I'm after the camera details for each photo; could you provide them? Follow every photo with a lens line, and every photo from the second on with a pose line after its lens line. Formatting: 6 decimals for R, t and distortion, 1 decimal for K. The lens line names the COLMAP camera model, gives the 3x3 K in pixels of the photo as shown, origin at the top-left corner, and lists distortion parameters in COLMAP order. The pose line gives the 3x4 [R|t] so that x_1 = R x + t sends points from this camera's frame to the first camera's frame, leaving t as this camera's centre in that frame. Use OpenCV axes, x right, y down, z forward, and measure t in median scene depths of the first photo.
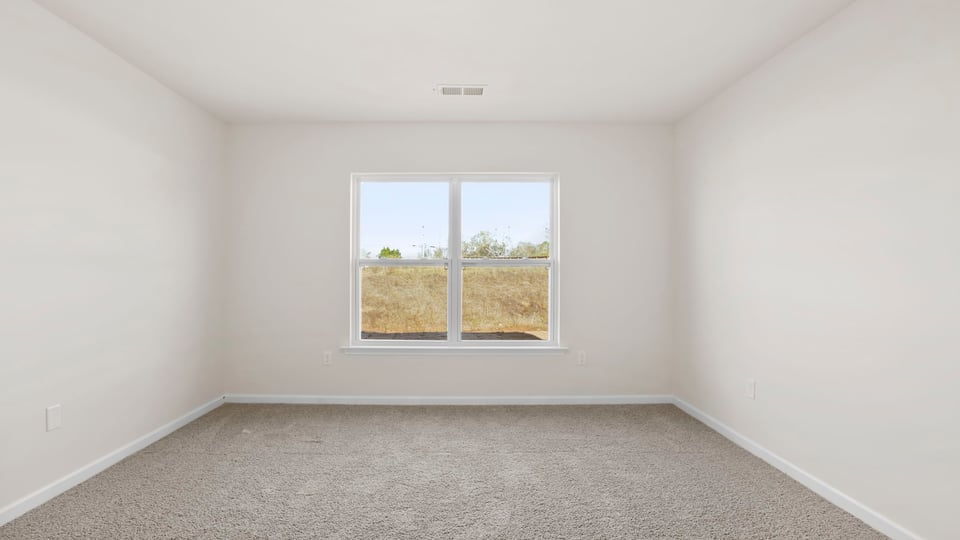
lens RADIAL K [[442.7, 0, 480.4], [0, 442.7, 265.2], [0, 0, 1]] dist [-0.038661, 0.017139]
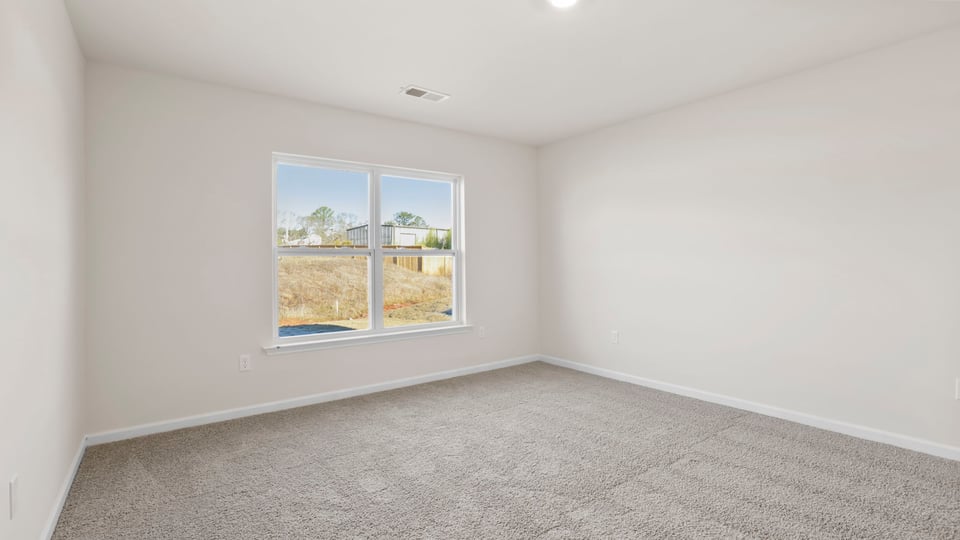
lens RADIAL K [[434.3, 0, 478.1], [0, 434.3, 248.2], [0, 0, 1]] dist [-0.000942, 0.000500]
pose [[0.812963, 0.008895, 0.582247, -0.455578], [0.000165, 0.999880, -0.015505, 0.000676], [-0.582315, 0.012702, 0.812864, 0.045132]]
